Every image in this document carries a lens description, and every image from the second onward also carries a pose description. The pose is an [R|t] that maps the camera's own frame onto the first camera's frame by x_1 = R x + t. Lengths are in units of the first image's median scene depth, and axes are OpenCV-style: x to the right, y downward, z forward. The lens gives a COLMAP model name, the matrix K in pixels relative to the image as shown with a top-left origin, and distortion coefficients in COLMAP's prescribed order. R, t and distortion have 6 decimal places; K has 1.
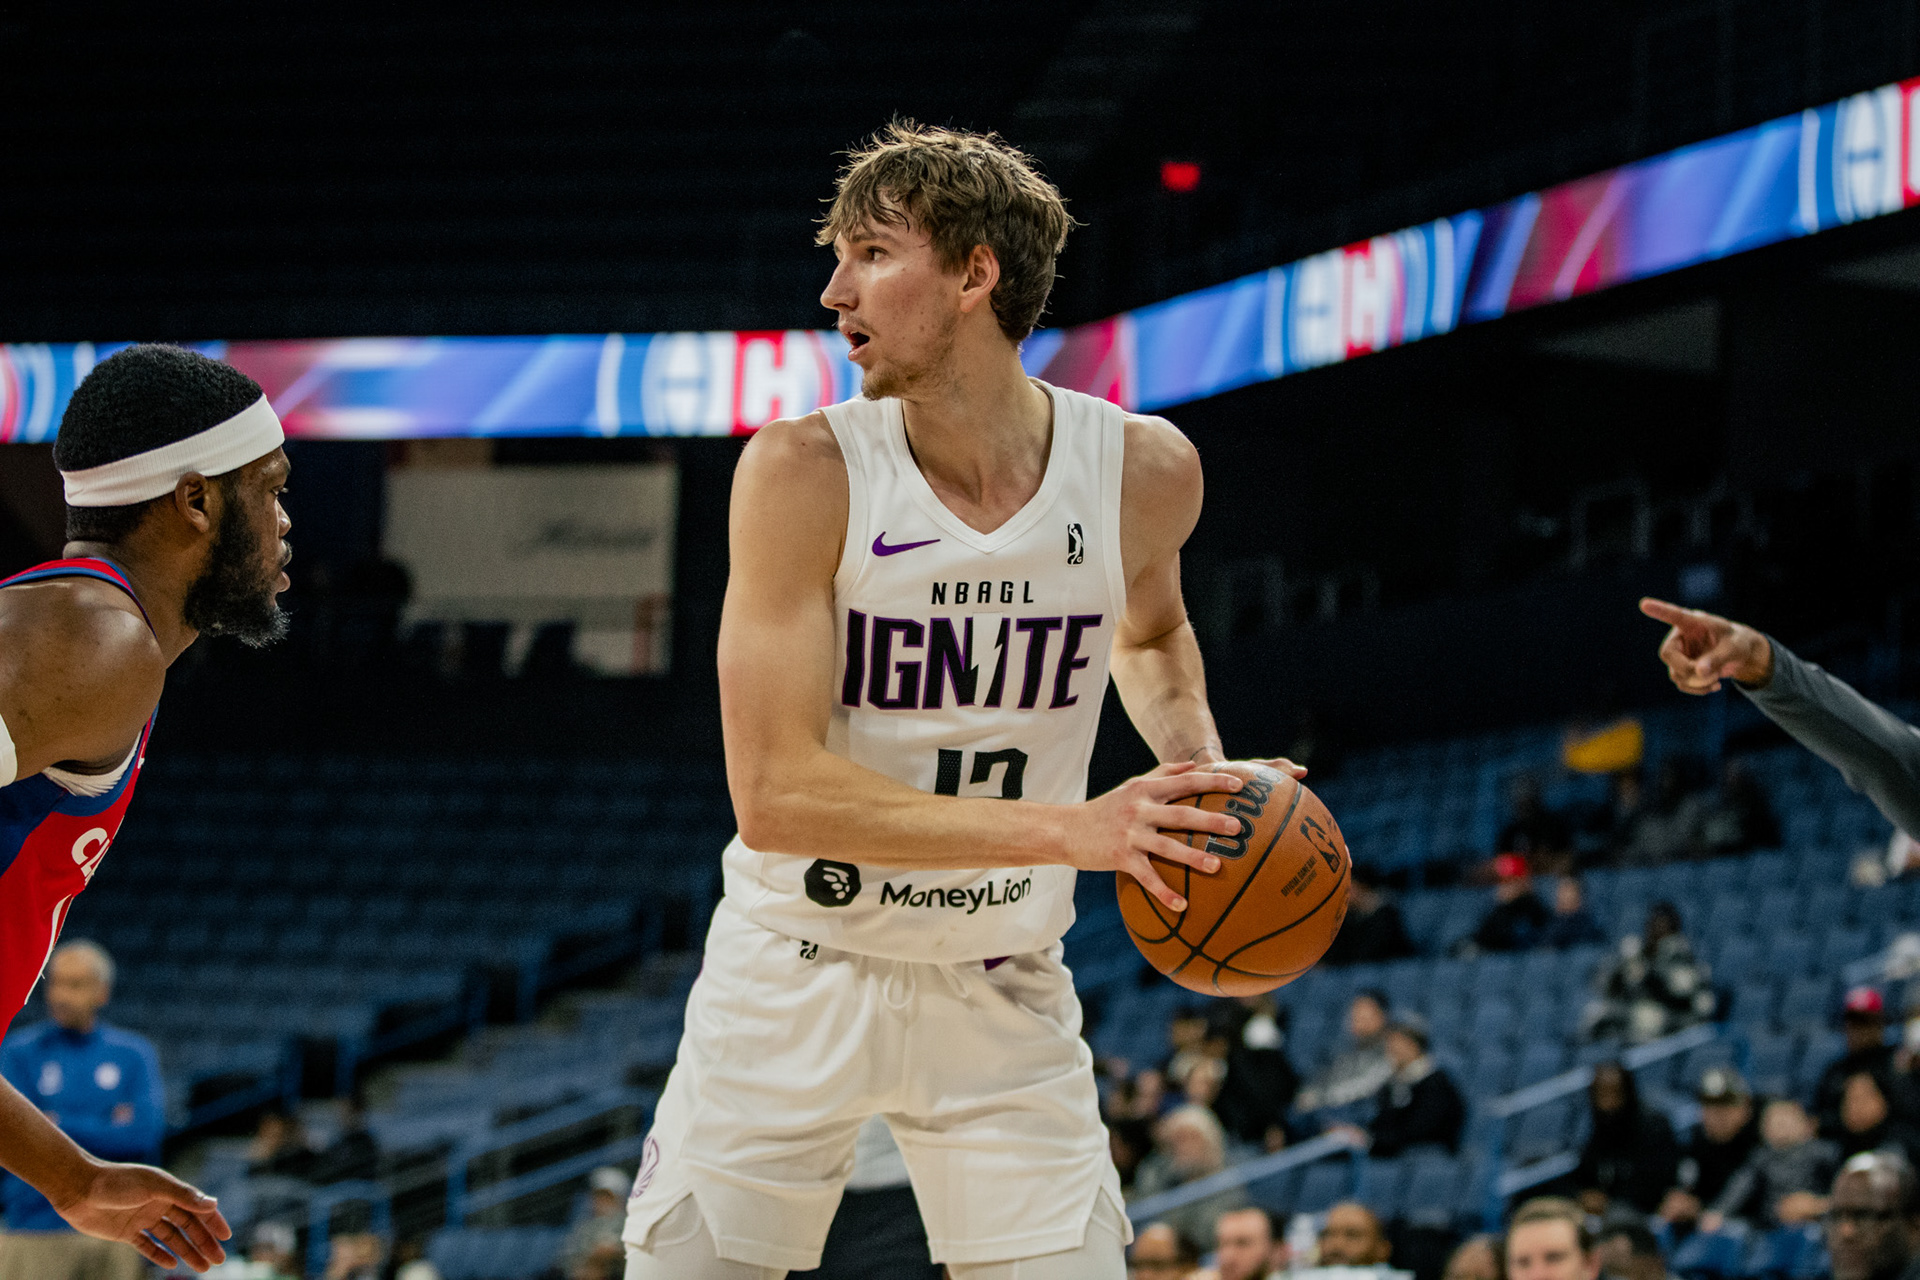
lens RADIAL K [[6507.5, 0, 961.5], [0, 6507.5, 640.8], [0, 0, 1]] dist [-0.171307, 0.000000]
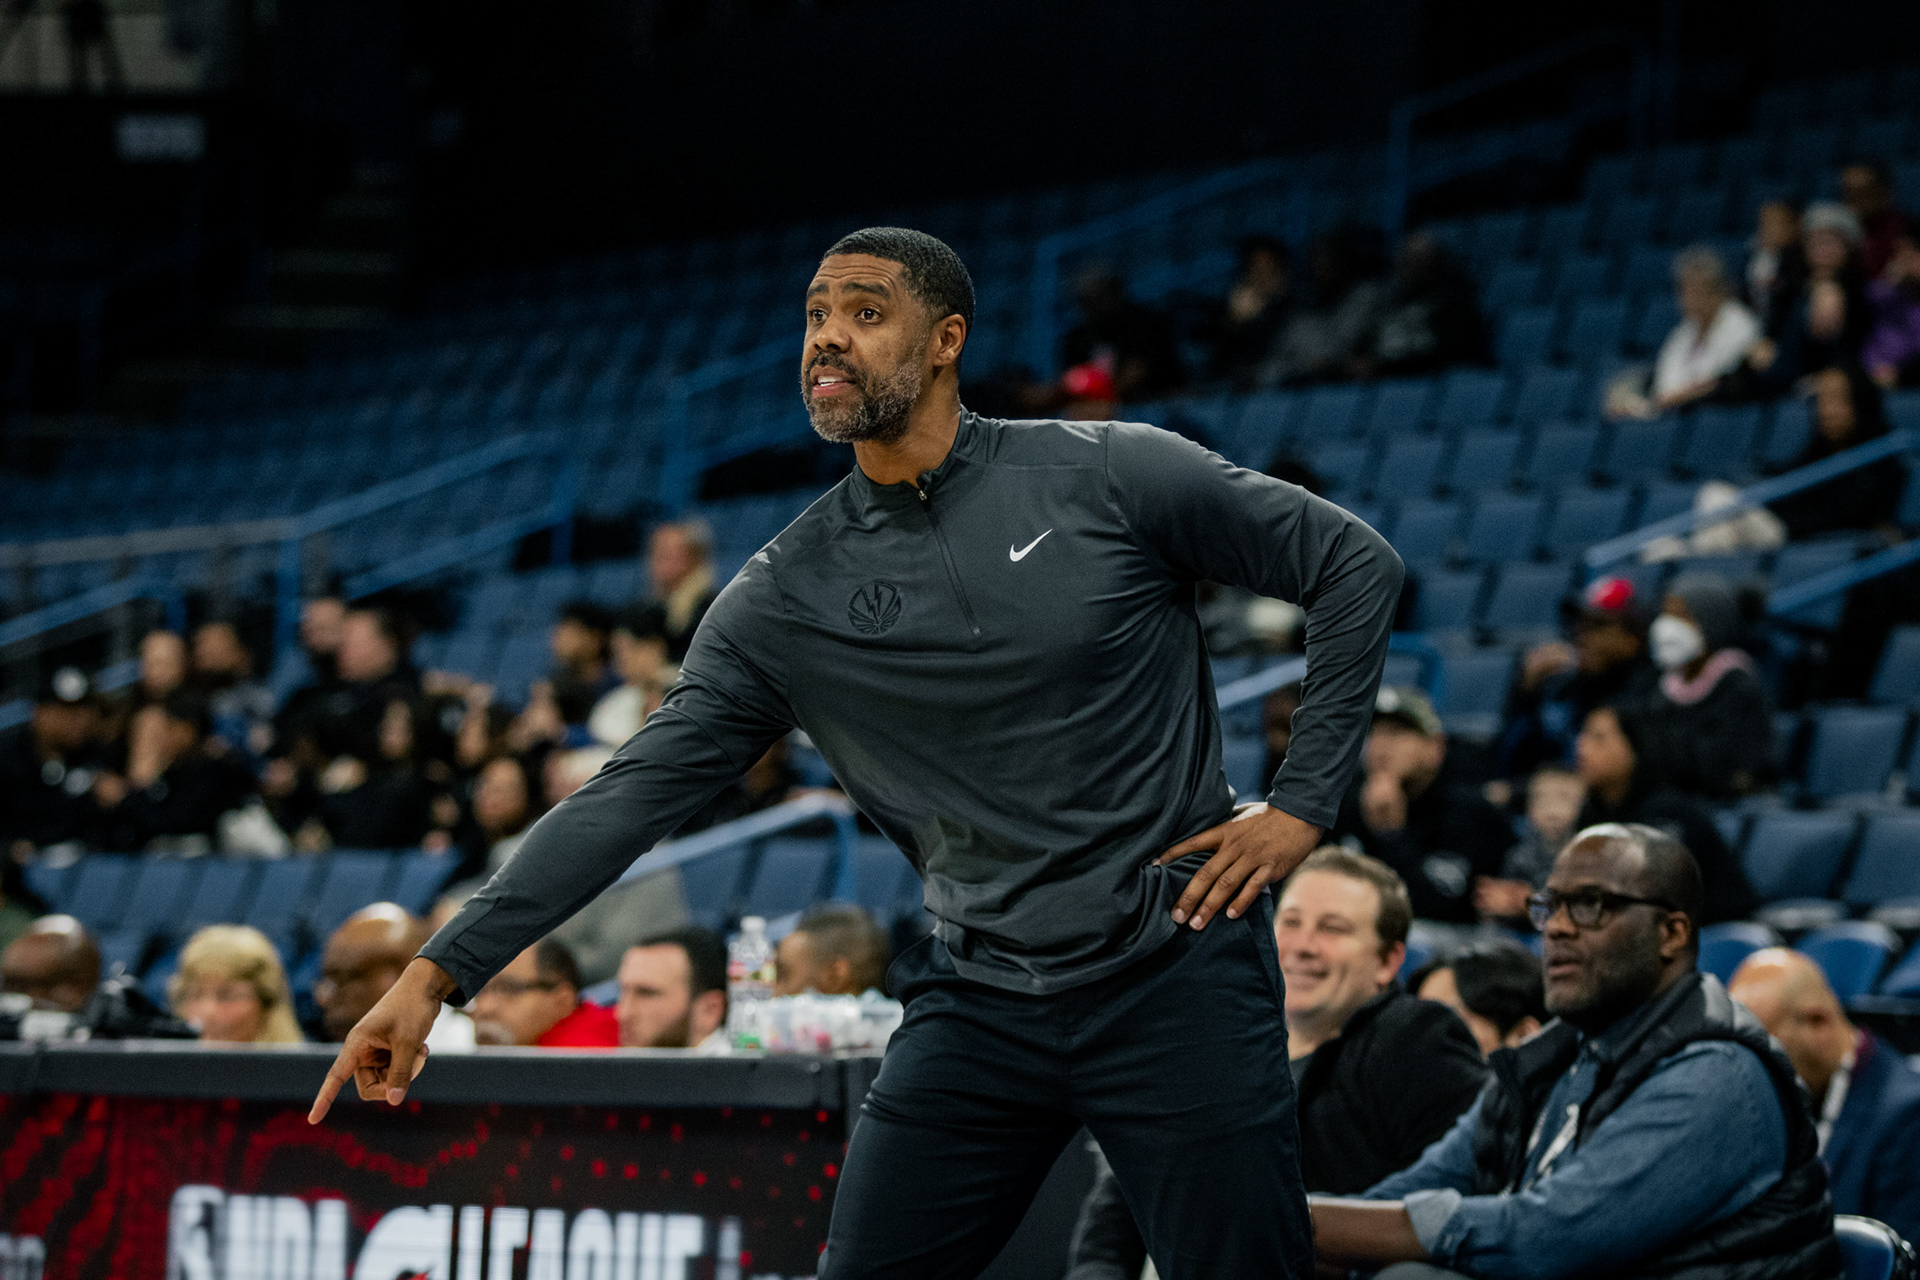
lens RADIAL K [[11285.9, 0, 960.0], [0, 11285.9, 640.8], [0, 0, 1]] dist [0.289328, 0.000000]
pose [[0.997357, 0.009274, 0.072056, -0.009982], [-0.013498, 0.998205, 0.058356, -0.006142], [-0.071385, -0.059174, 0.995692, -0.138624]]
